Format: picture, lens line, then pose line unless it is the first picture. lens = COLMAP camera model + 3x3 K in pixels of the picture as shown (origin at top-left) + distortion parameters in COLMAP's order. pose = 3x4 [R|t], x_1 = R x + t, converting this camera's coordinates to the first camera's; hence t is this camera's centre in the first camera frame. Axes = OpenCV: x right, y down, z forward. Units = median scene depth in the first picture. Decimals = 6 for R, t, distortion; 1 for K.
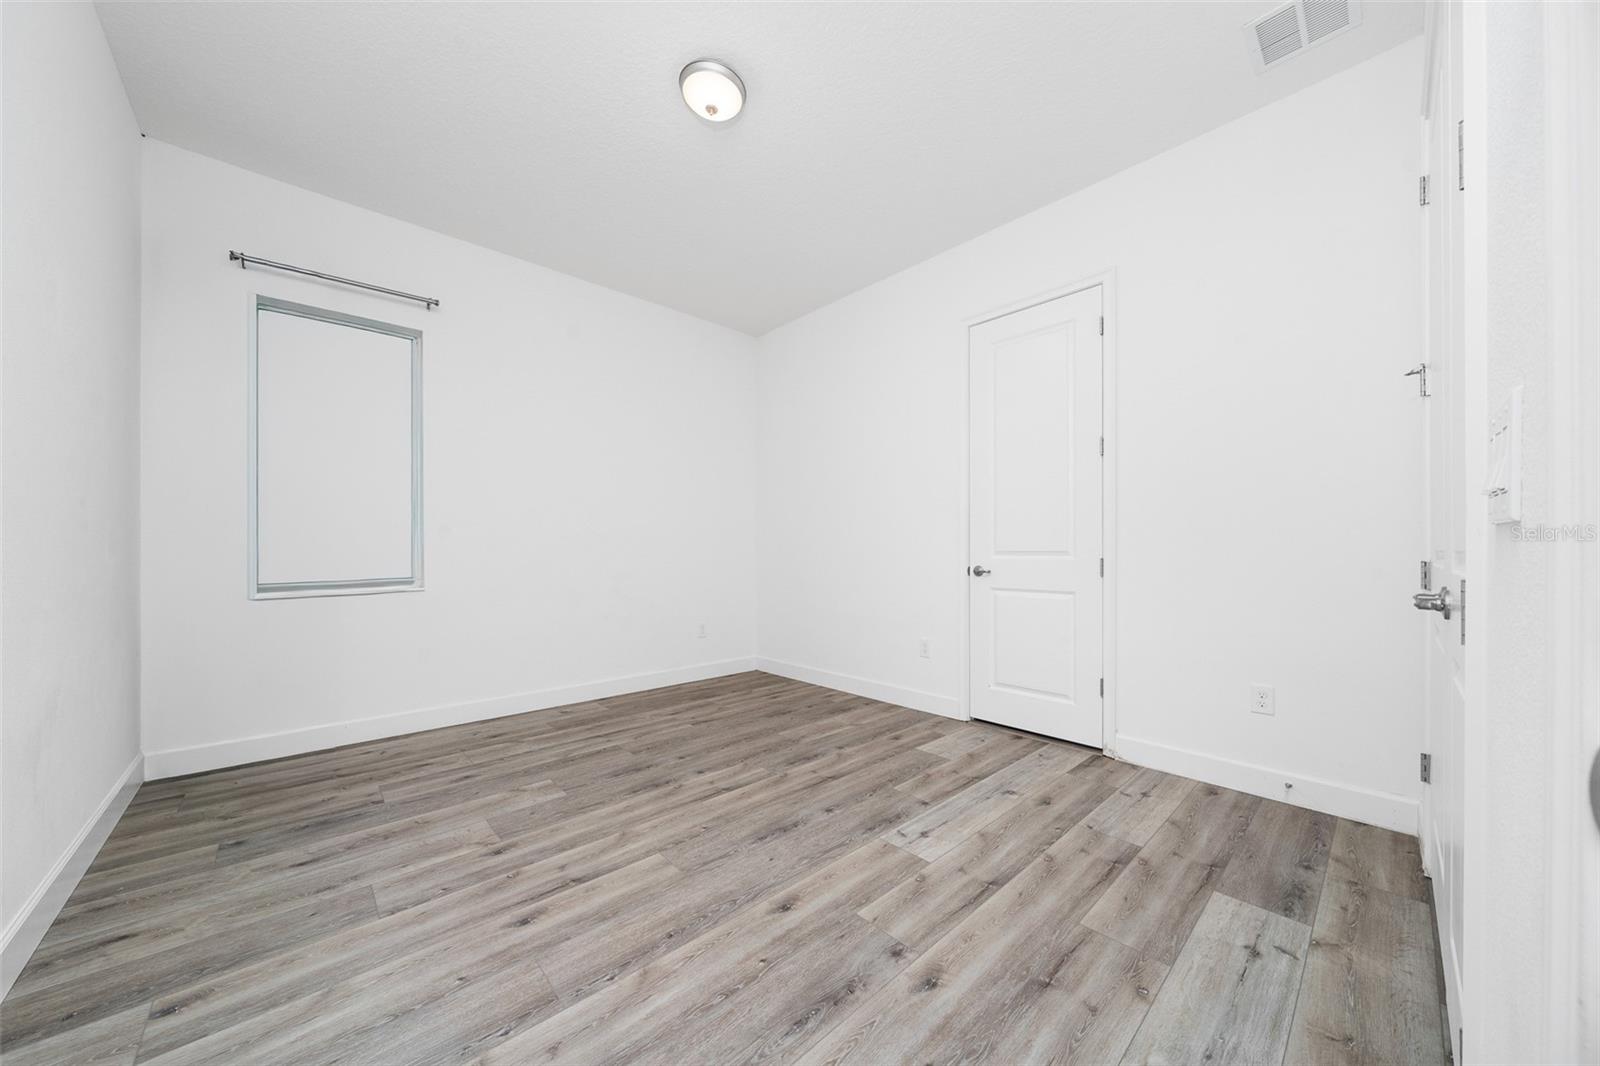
lens RADIAL K [[564.7, 0, 803.8], [0, 564.7, 543.0], [0, 0, 1]] dist [-0.001594, 0.000011]
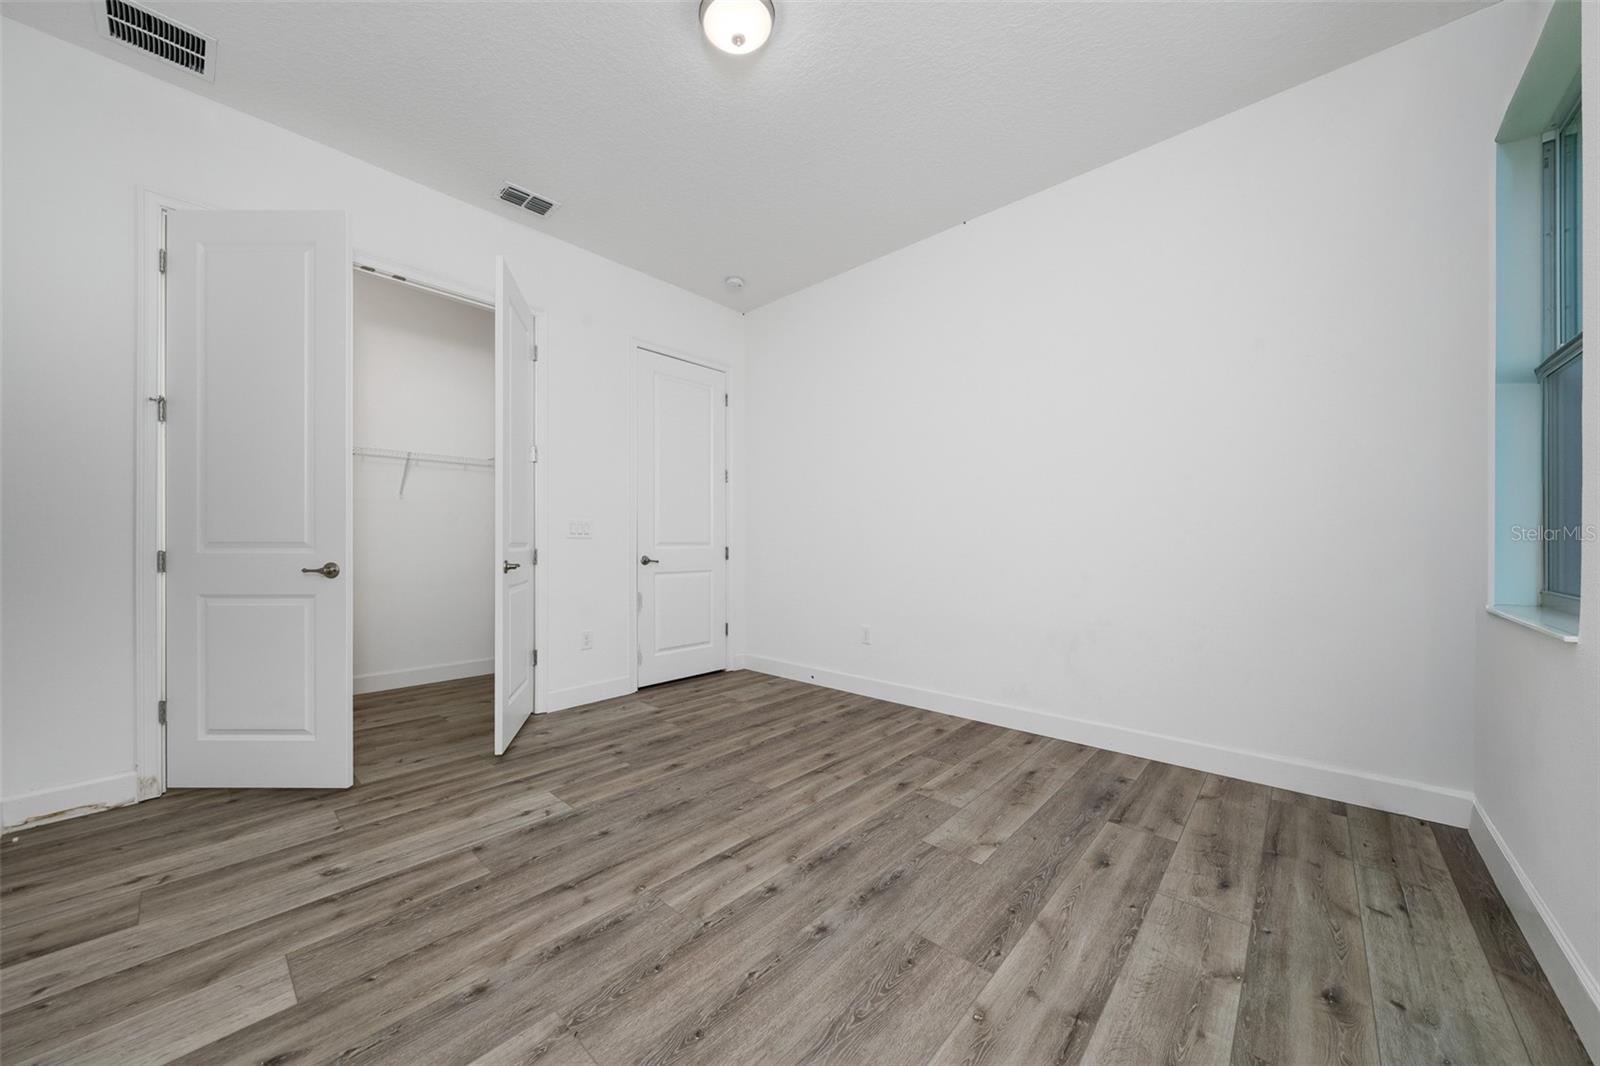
lens RADIAL K [[564.7, 0, 803.8], [0, 564.7, 543.0], [0, 0, 1]] dist [-0.001594, 0.000011]
pose [[-0.996746, 0.001757, -0.080589, -0.199814], [0.003019, 0.999875, -0.015549, 0.032948], [0.080551, -0.015742, -0.996626, 1.941943]]
